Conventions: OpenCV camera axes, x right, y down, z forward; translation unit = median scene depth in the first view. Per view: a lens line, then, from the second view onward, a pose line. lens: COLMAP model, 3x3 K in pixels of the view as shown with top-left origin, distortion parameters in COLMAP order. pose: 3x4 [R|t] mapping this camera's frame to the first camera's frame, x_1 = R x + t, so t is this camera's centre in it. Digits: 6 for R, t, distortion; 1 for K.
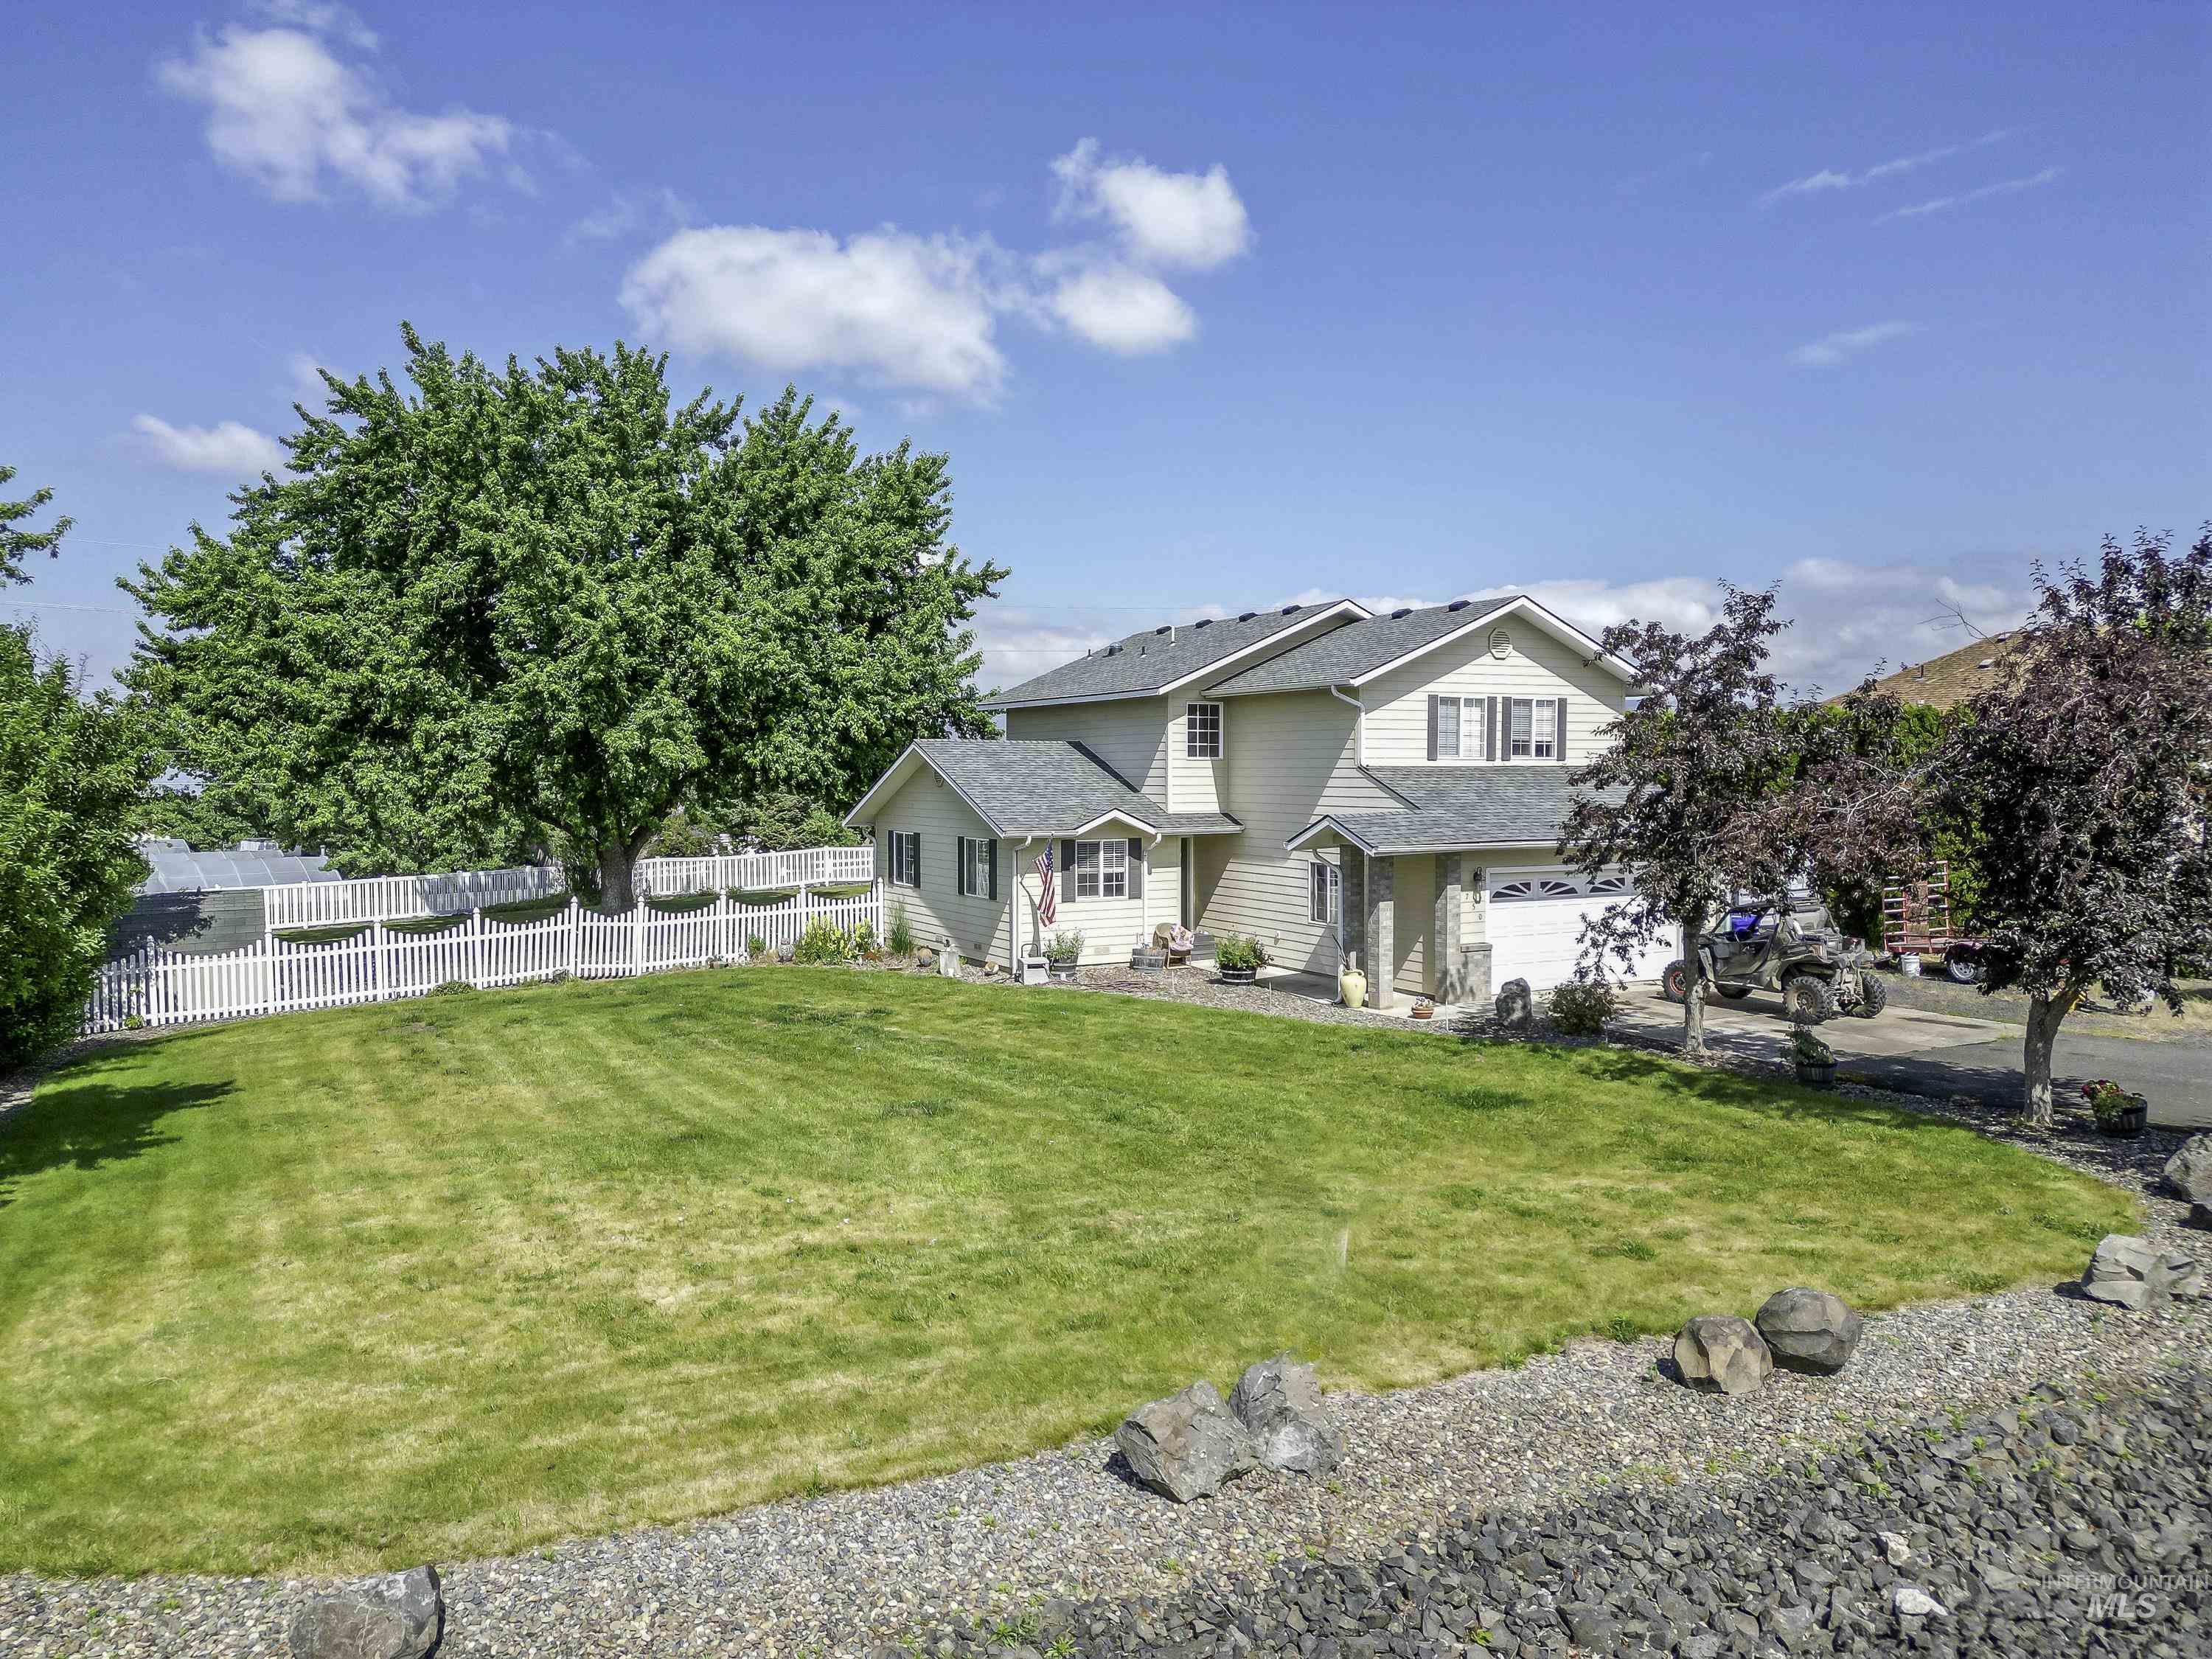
lens RADIAL K [[1554.7, 0, 1106.0], [0, 1554.7, 829.5], [0, 0, 1]] dist [0.087130, -0.060370]
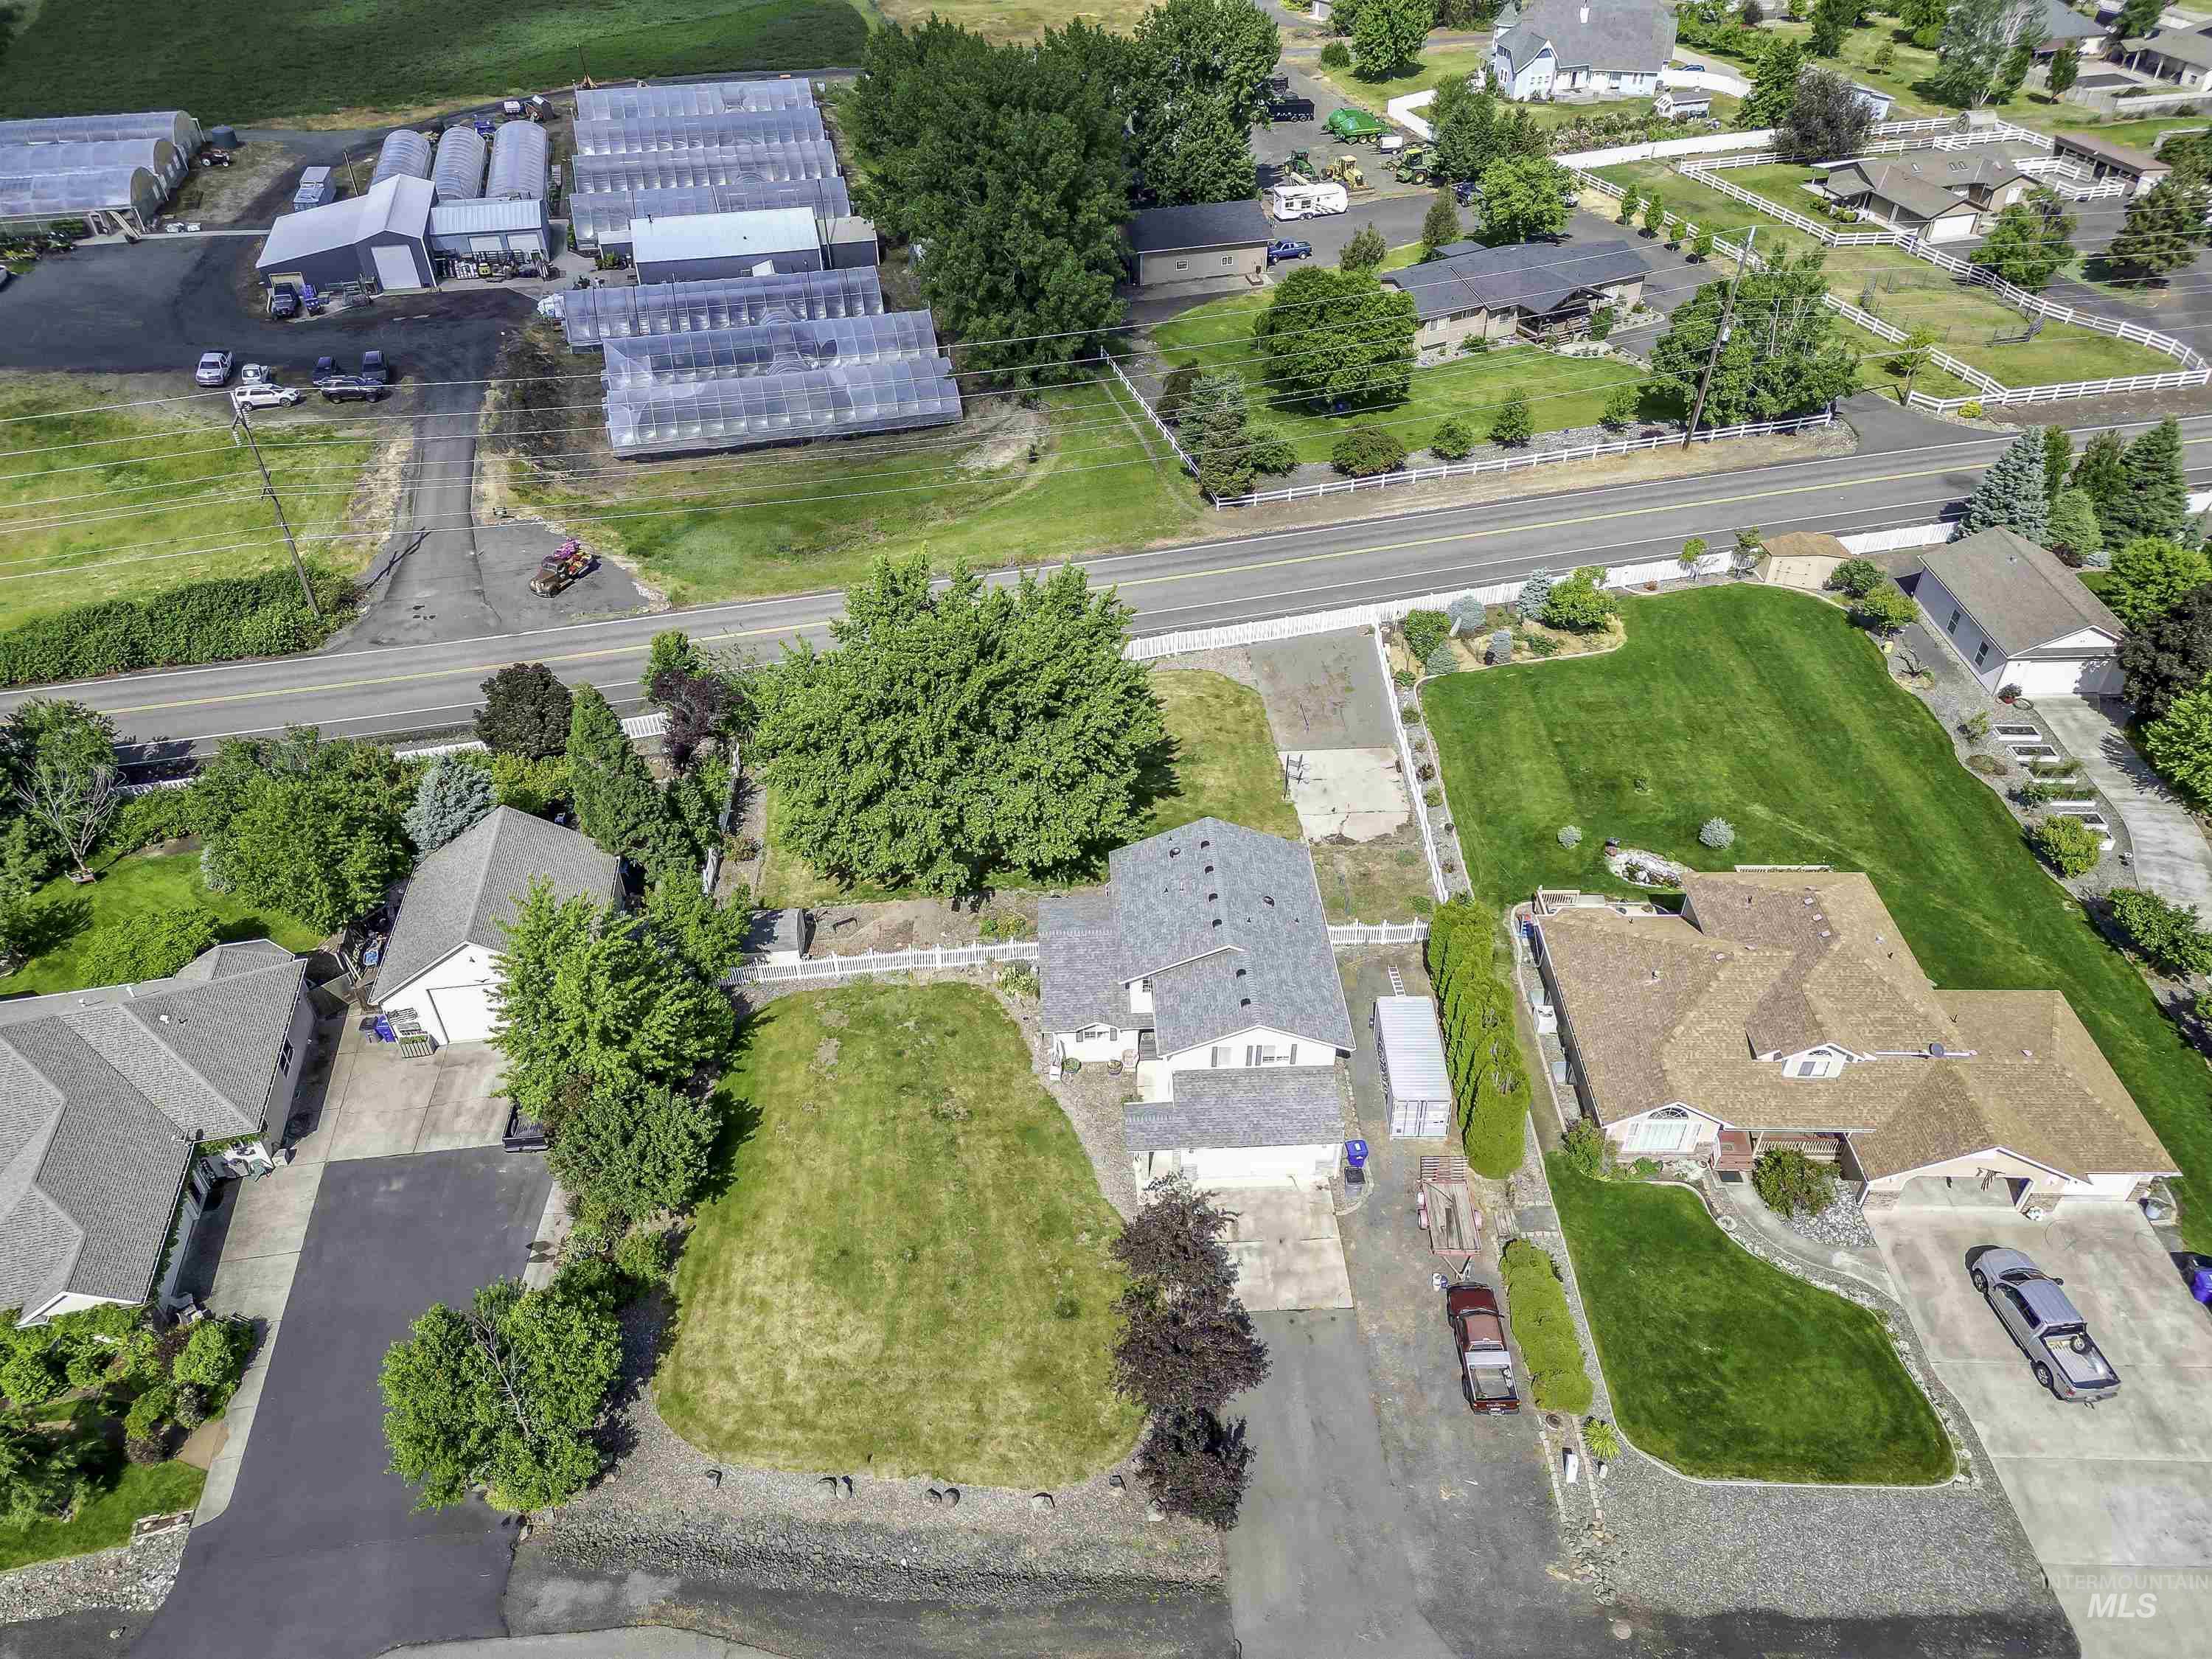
lens RADIAL K [[1554.7, 0, 1106.0], [0, 1554.7, 829.5], [0, 0, 1]] dist [0.087130, -0.060370]
pose [[0.893259, 0.283632, -0.348772, 1.945875], [-0.013387, 0.792276, 0.610016, -4.314017], [0.449344, -0.540233, 0.711504, -1.202433]]
